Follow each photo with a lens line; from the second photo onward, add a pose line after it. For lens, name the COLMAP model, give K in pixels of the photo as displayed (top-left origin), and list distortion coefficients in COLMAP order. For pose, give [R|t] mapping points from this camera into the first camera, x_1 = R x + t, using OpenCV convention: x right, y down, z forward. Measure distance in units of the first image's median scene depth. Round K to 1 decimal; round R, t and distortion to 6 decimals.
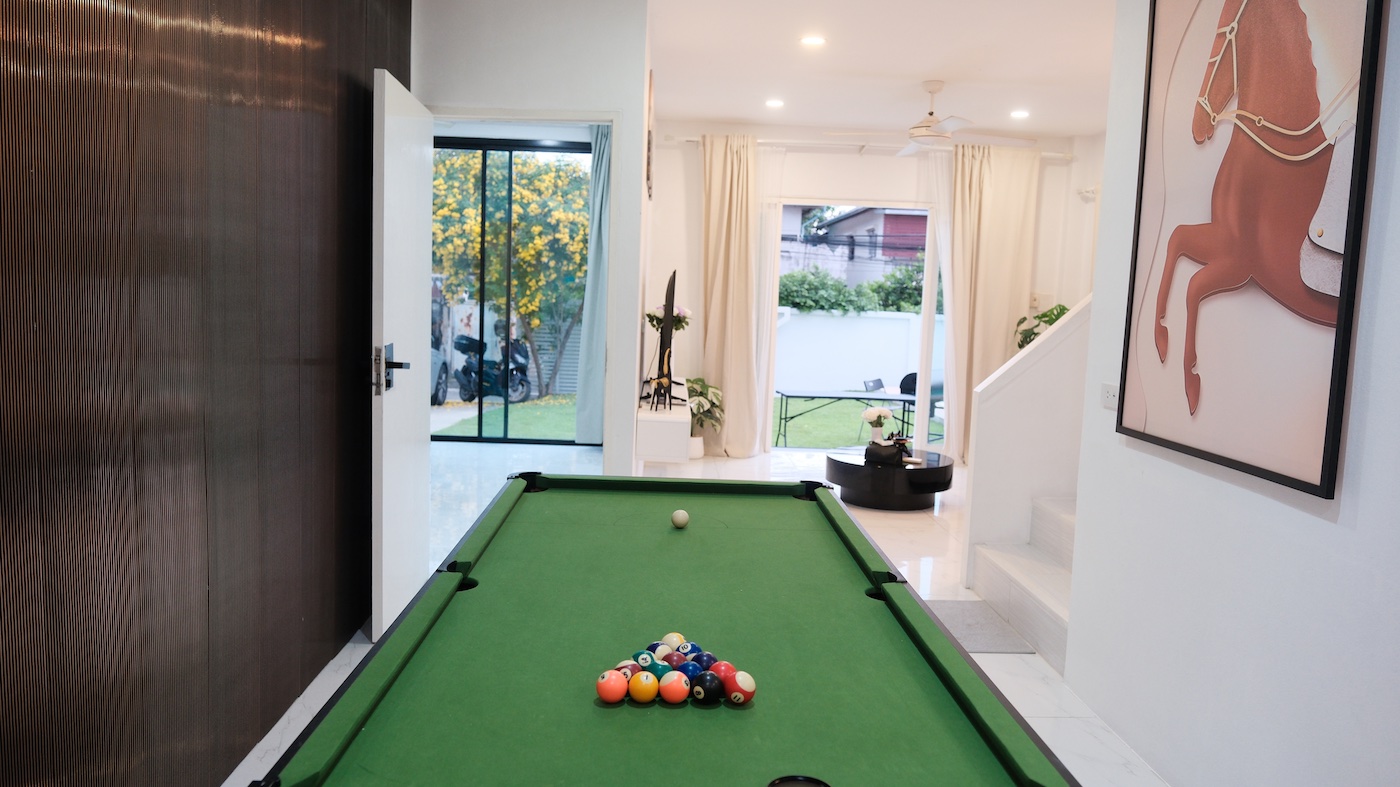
lens RADIAL K [[973.3, 0, 700.0], [0, 973.3, 393.5], [0, 0, 1]] dist [-0.004129, -0.001673]
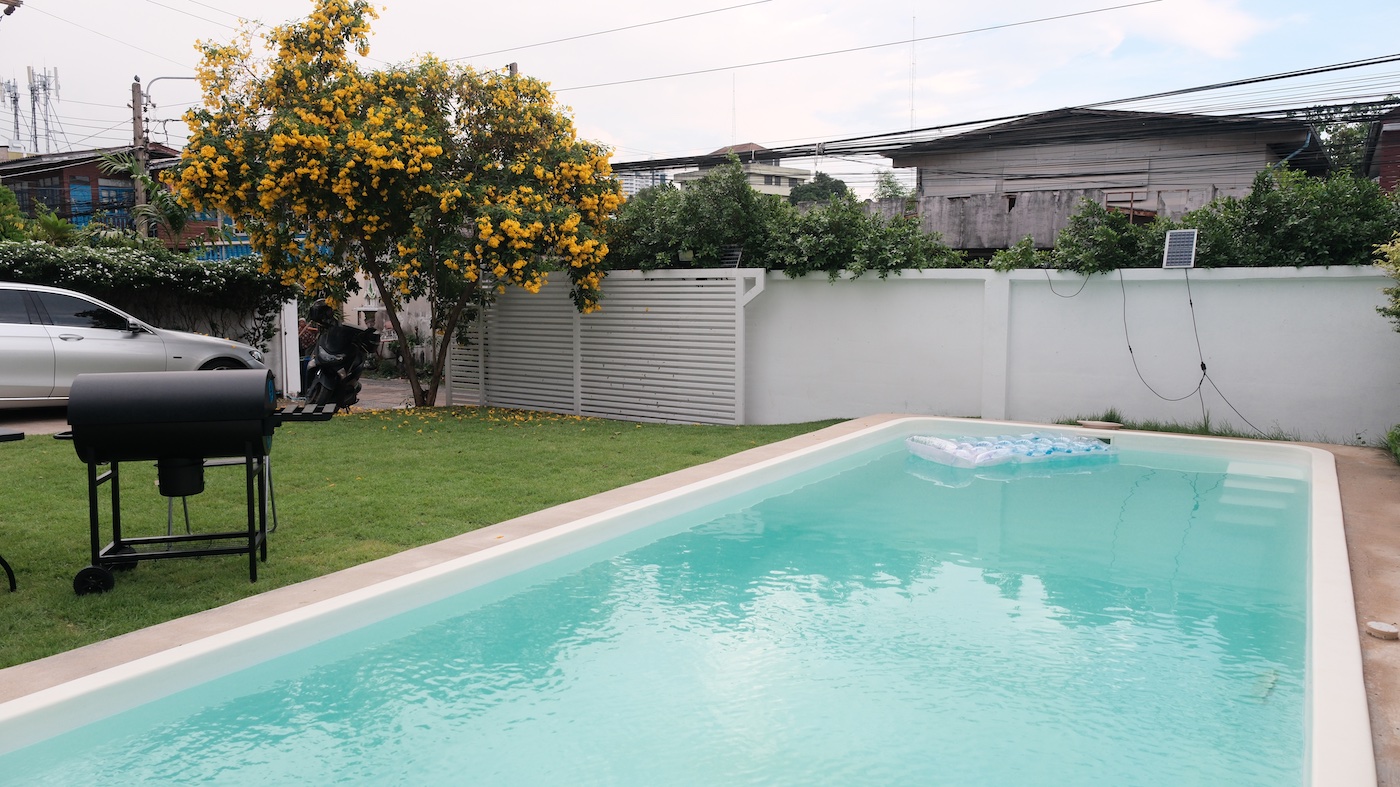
lens RADIAL K [[973.3, 0, 700.0], [0, 973.3, 393.5], [0, 0, 1]] dist [-0.004129, -0.001673]
pose [[0.802208, 0.026695, -0.596447, 0.400106], [-0.036347, 0.999331, -0.004160, -0.011716], [0.595937, 0.025017, 0.802642, 0.516224]]
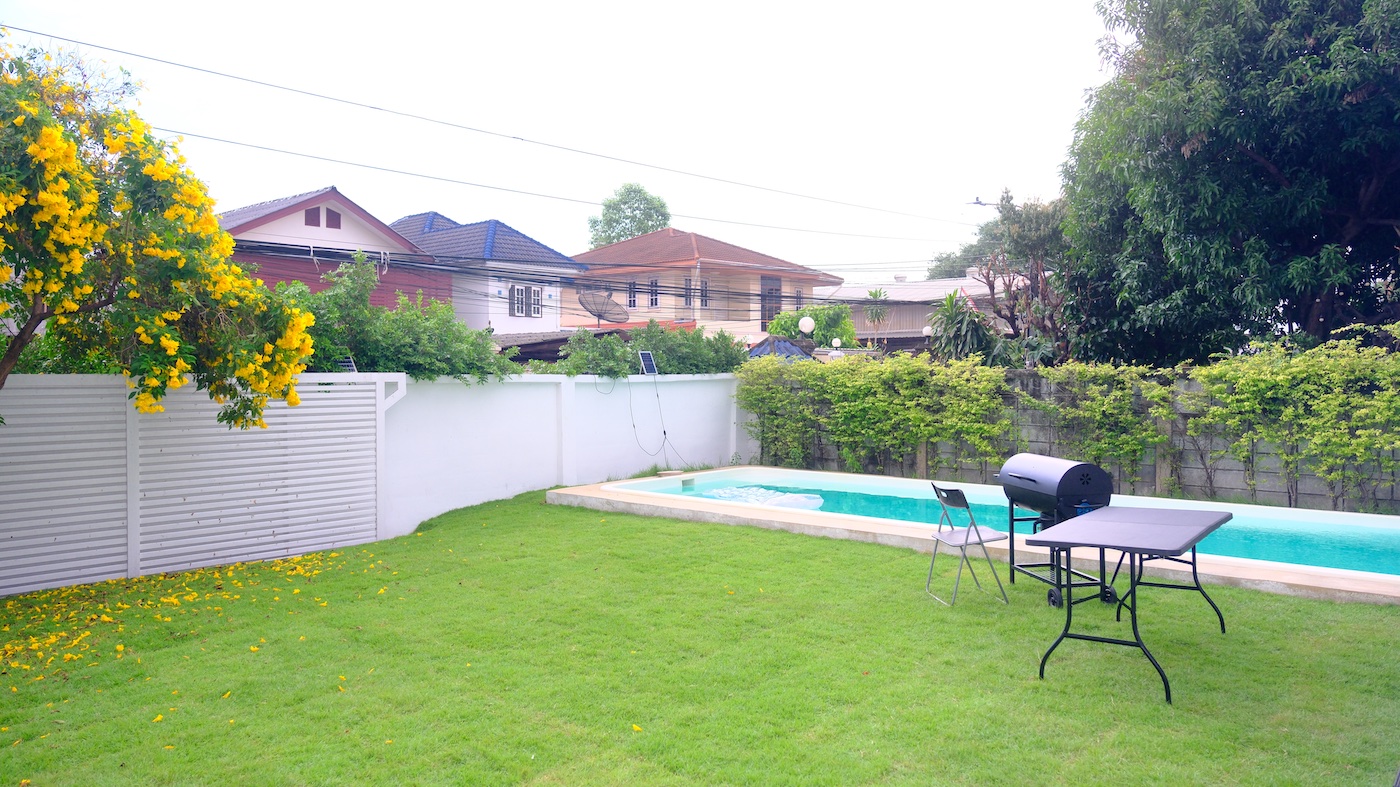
lens RADIAL K [[973.3, 0, 700.0], [0, 973.3, 393.5], [0, 0, 1]] dist [-0.004129, -0.001673]
pose [[0.700860, -0.055951, 0.711101, -0.192231], [0.104817, 0.994175, -0.025083, -0.043485], [-0.705556, 0.092115, 0.702642, 0.469345]]
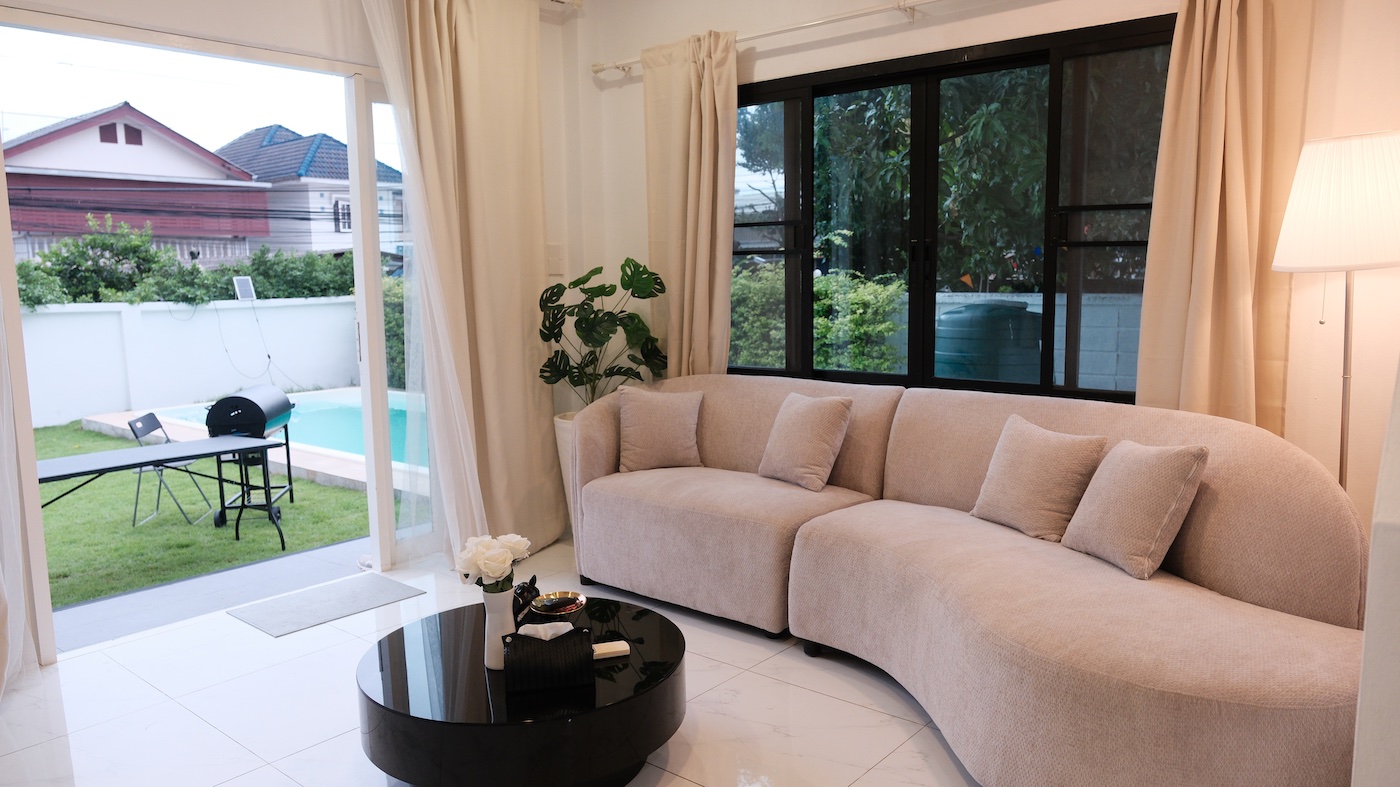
lens RADIAL K [[973.3, 0, 700.0], [0, 973.3, 393.5], [0, 0, 1]] dist [-0.004129, -0.001673]
pose [[0.675019, -0.134587, 0.725421, -0.011670], [0.120059, 0.990153, 0.071985, -0.020300], [-0.727966, 0.038502, 0.684531, 0.244209]]
